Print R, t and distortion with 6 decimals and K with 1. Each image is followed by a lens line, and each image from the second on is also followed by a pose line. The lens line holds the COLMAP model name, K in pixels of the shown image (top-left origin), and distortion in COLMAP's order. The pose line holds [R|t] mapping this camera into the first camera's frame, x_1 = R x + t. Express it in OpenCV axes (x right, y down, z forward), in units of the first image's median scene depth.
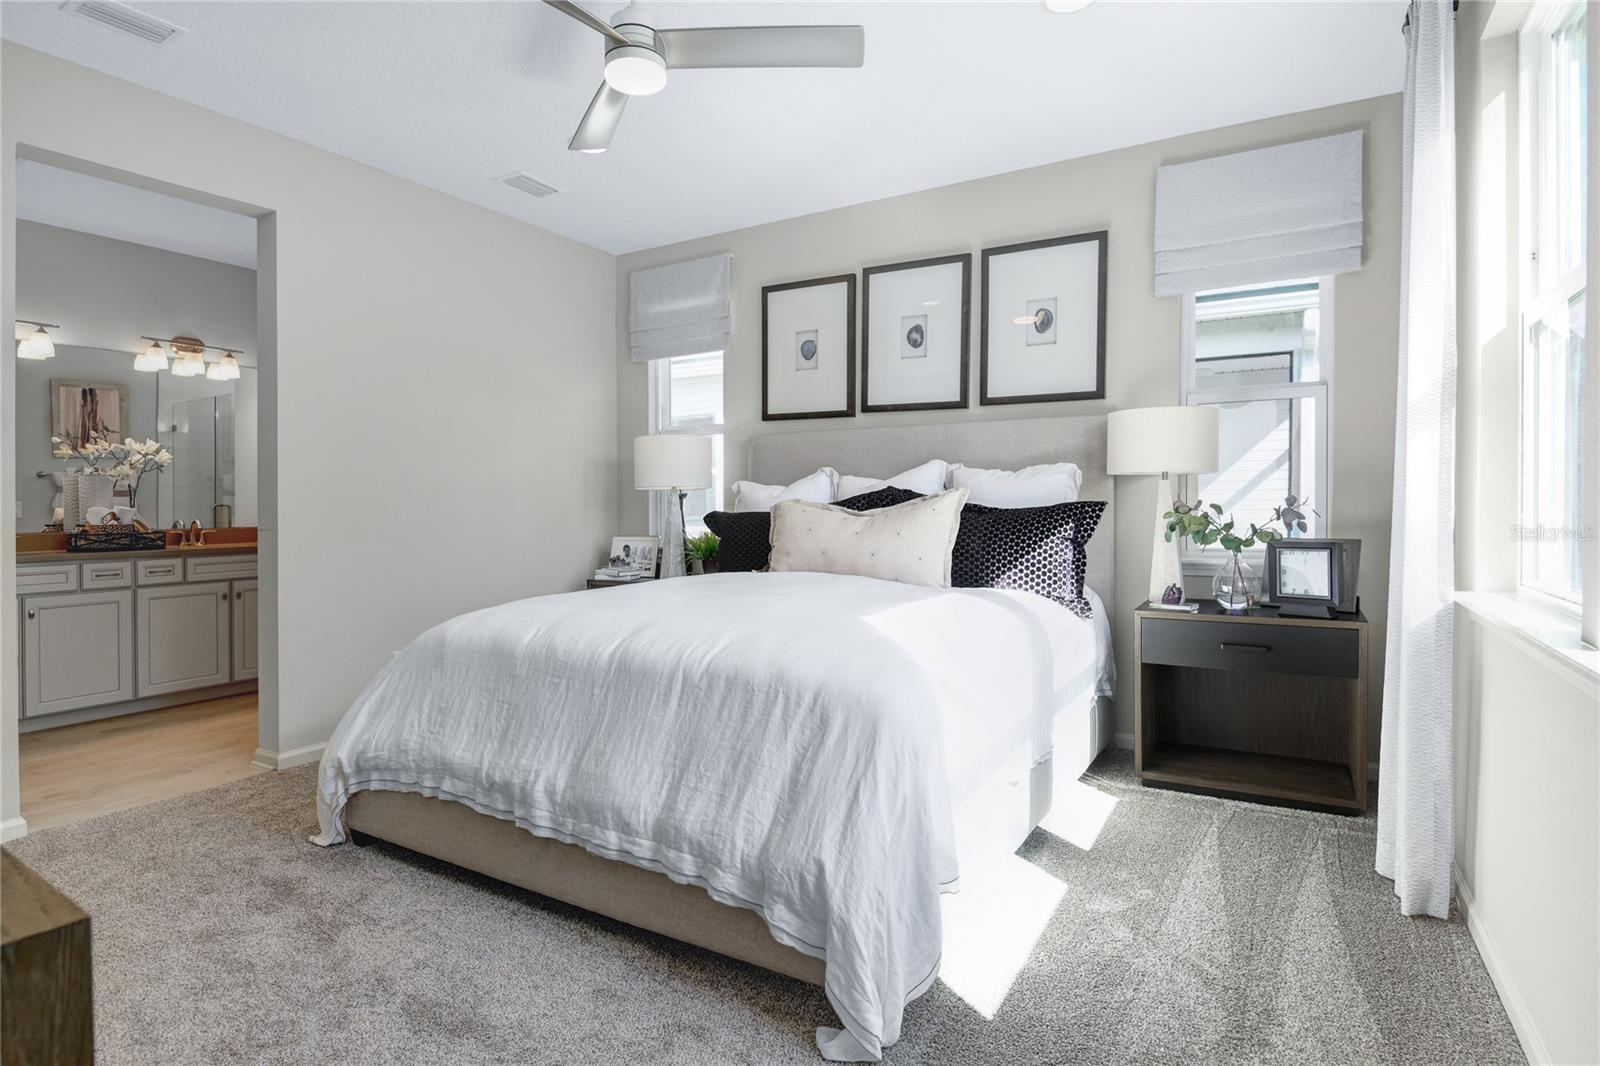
lens RADIAL K [[824.2, 0, 814.5], [0, 824.2, 520.3], [0, 0, 1]] dist [-0.001416, -0.022507]
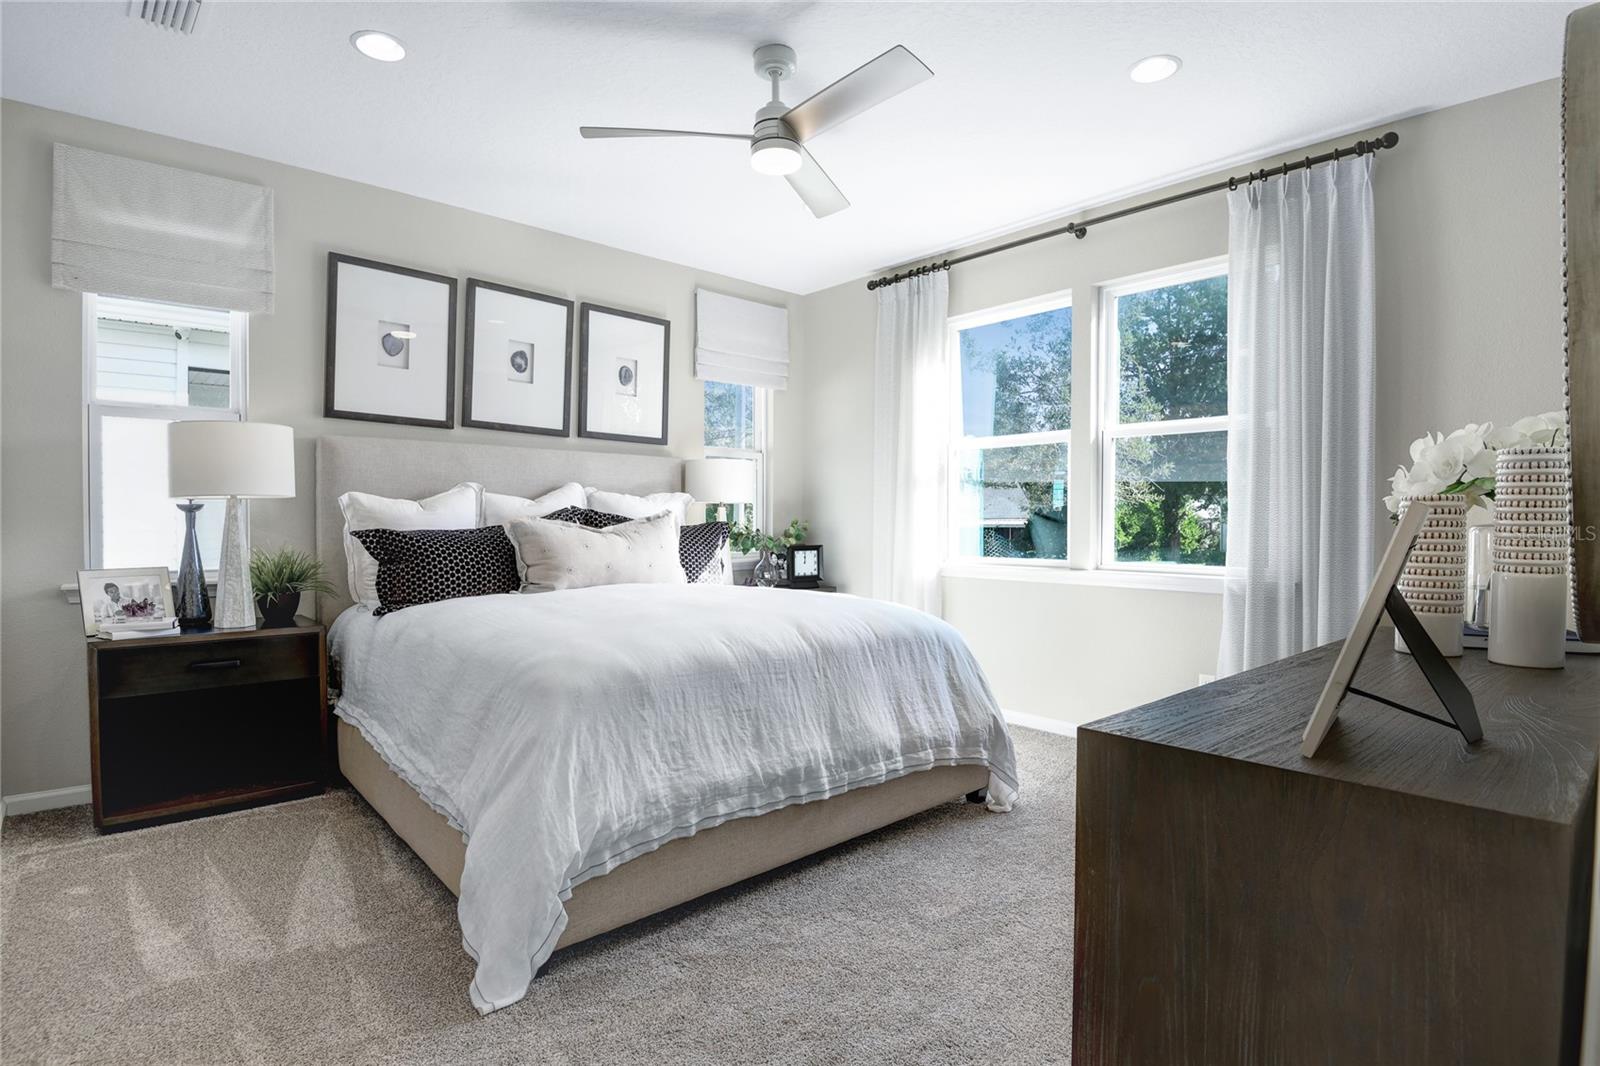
lens RADIAL K [[834.2, 0, 798.5], [0, 834.2, 544.0], [0, 0, 1]] dist [0.004699, -0.027052]
pose [[0.279323, -0.019042, 0.960009, -1.262478], [0.013271, 0.999784, 0.015970, -0.006687], [-0.960106, 0.008279, 0.279515, 0.582722]]
